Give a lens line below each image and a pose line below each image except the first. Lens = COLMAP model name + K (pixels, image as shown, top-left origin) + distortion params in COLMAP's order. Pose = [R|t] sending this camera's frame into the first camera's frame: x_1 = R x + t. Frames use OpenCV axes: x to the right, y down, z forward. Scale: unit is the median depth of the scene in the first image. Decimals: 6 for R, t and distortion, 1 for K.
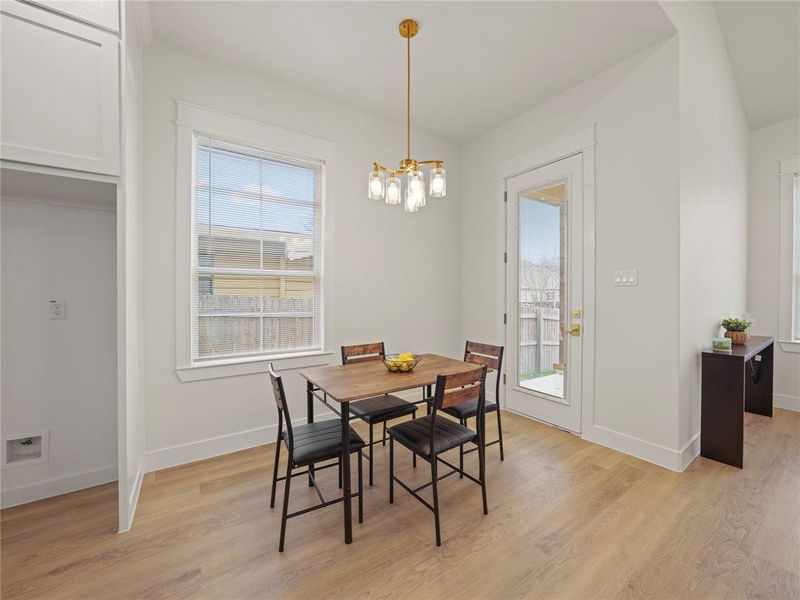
lens RADIAL K [[323.6, 0, 404.1], [0, 323.6, 297.9], [0, 0, 1]] dist [-0.010452, -0.000114]
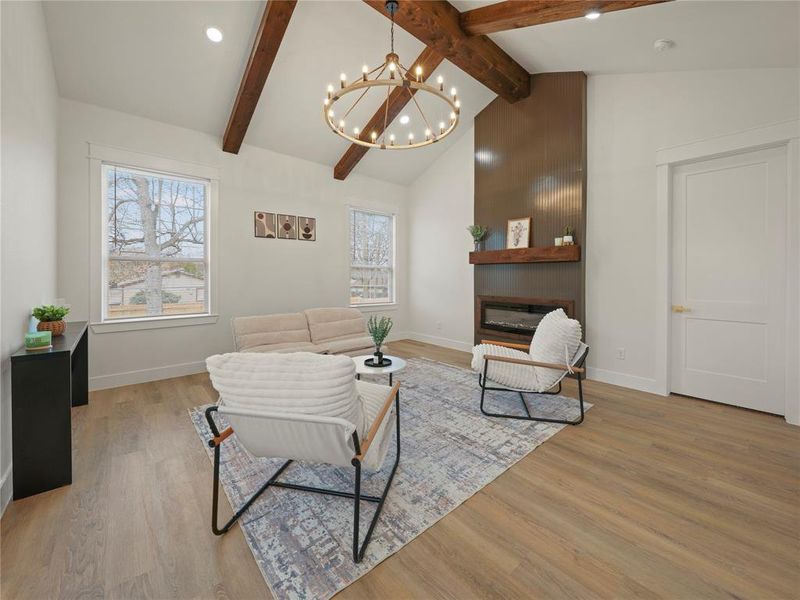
lens RADIAL K [[317.3, 0, 400.0], [0, 317.3, 278.8], [0, 0, 1]] dist [-0.002638, -0.000523]
pose [[-0.108634, -0.005202, 0.994068, 0.124358], [0.009925, 0.999931, 0.006317, -0.003041], [-0.994032, 0.010552, -0.108575, 0.198946]]
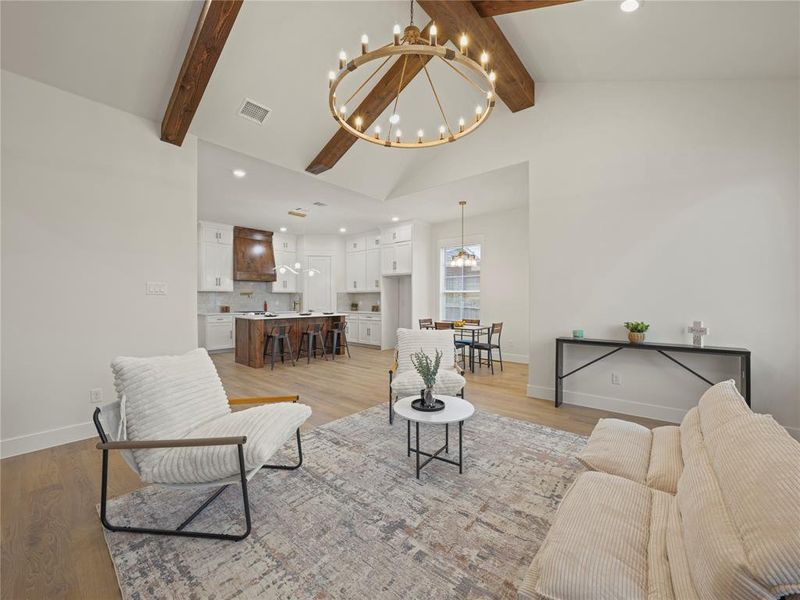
lens RADIAL K [[319.1, 0, 398.0], [0, 319.1, 301.1], [0, 0, 1]] dist [-0.001543, -0.000004]
pose [[0.248604, 0.008129, -0.968571, 2.219466], [-0.014061, 0.999890, 0.004783, -0.004784], [0.968503, 0.012430, 0.248691, -0.178880]]
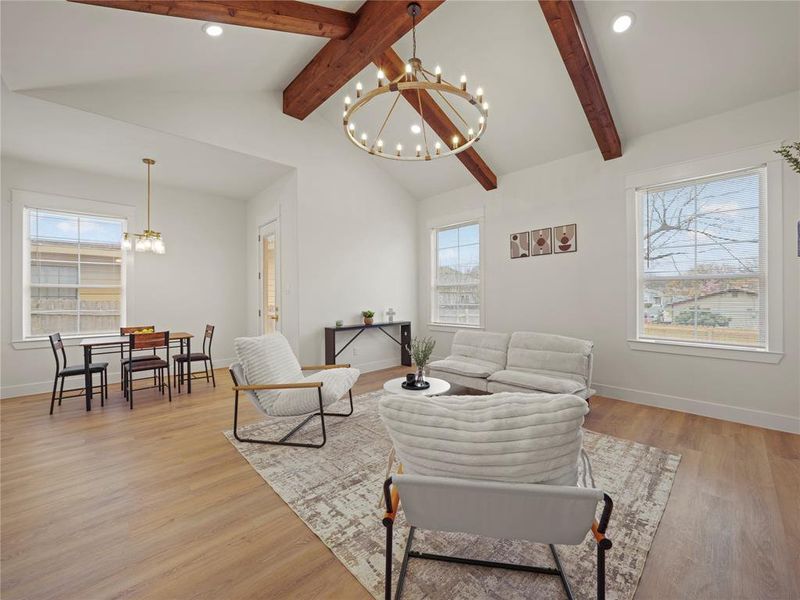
lens RADIAL K [[323.6, 0, 404.1], [0, 323.6, 297.9], [0, 0, 1]] dist [-0.010452, -0.000114]
pose [[0.988078, -0.004644, 0.153885, 1.082810], [0.006140, 0.999938, -0.009242, 0.010725], [-0.153833, 0.010076, 0.988046, -0.992903]]
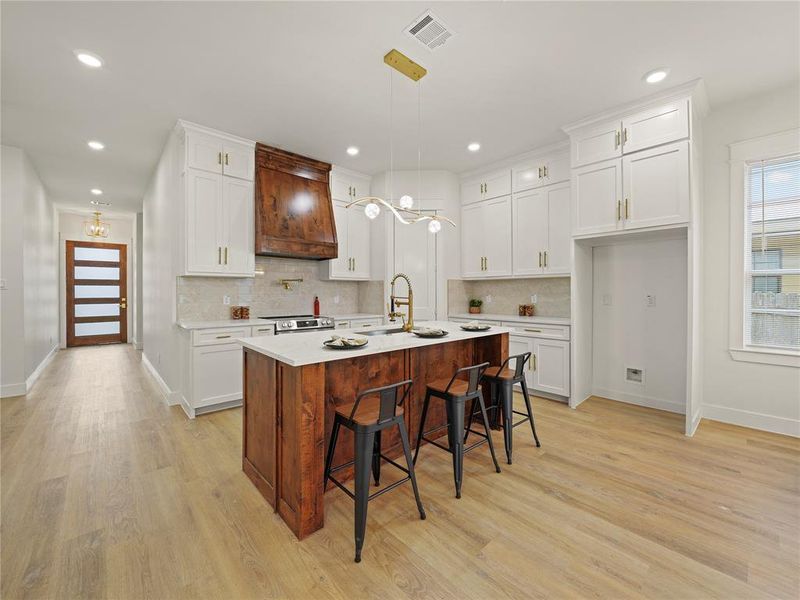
lens RADIAL K [[325.0, 0, 403.7], [0, 325.0, 292.5], [0, 0, 1]] dist [-0.003280, -0.000513]
pose [[0.141650, 0.001566, -0.989916, 0.394459], [-0.011869, 0.999930, -0.000116, 0.005707], [0.989846, 0.011766, 0.141659, -0.486044]]
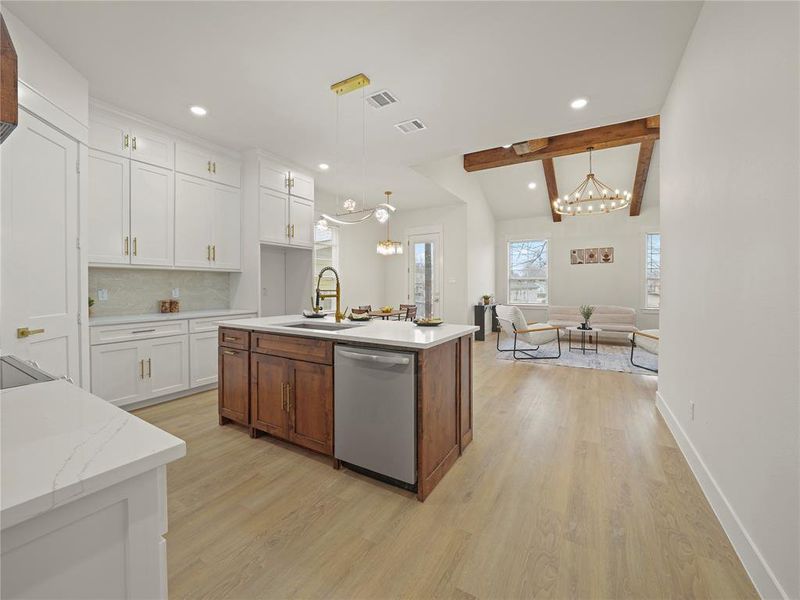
lens RADIAL K [[324.0, 0, 401.3], [0, 324.0, 291.6], [0, 0, 1]] dist [-0.023976, 0.000068]
pose [[0.910194, -0.005247, 0.414149, -0.945696], [0.003760, 0.999983, 0.004404, 0.022733], [-0.414165, -0.002452, 0.910199, -1.467820]]
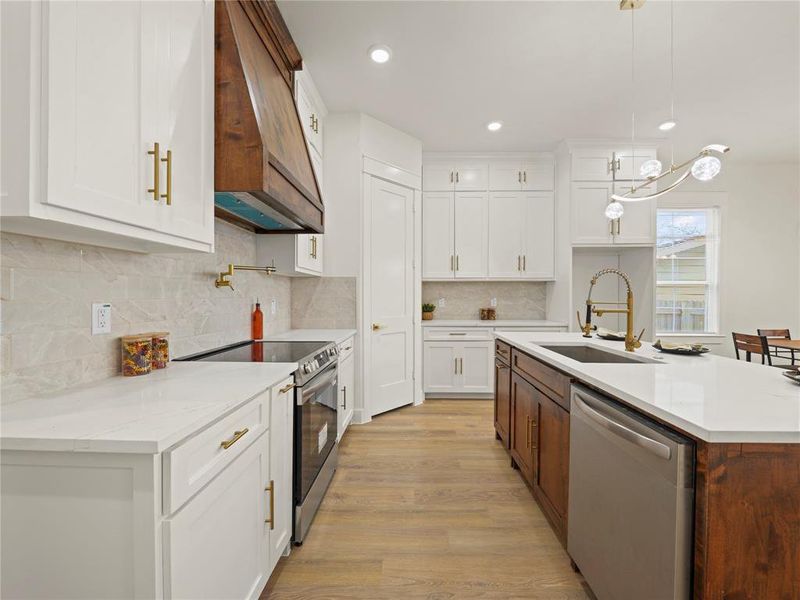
lens RADIAL K [[323.6, 0, 404.1], [0, 323.6, 297.9], [0, 0, 1]] dist [-0.010452, -0.000114]
pose [[0.805056, 0.006425, -0.593164, -0.647983], [-0.009519, 0.999953, -0.002089, 0.017168], [0.593122, 0.007328, 0.805079, -1.255064]]
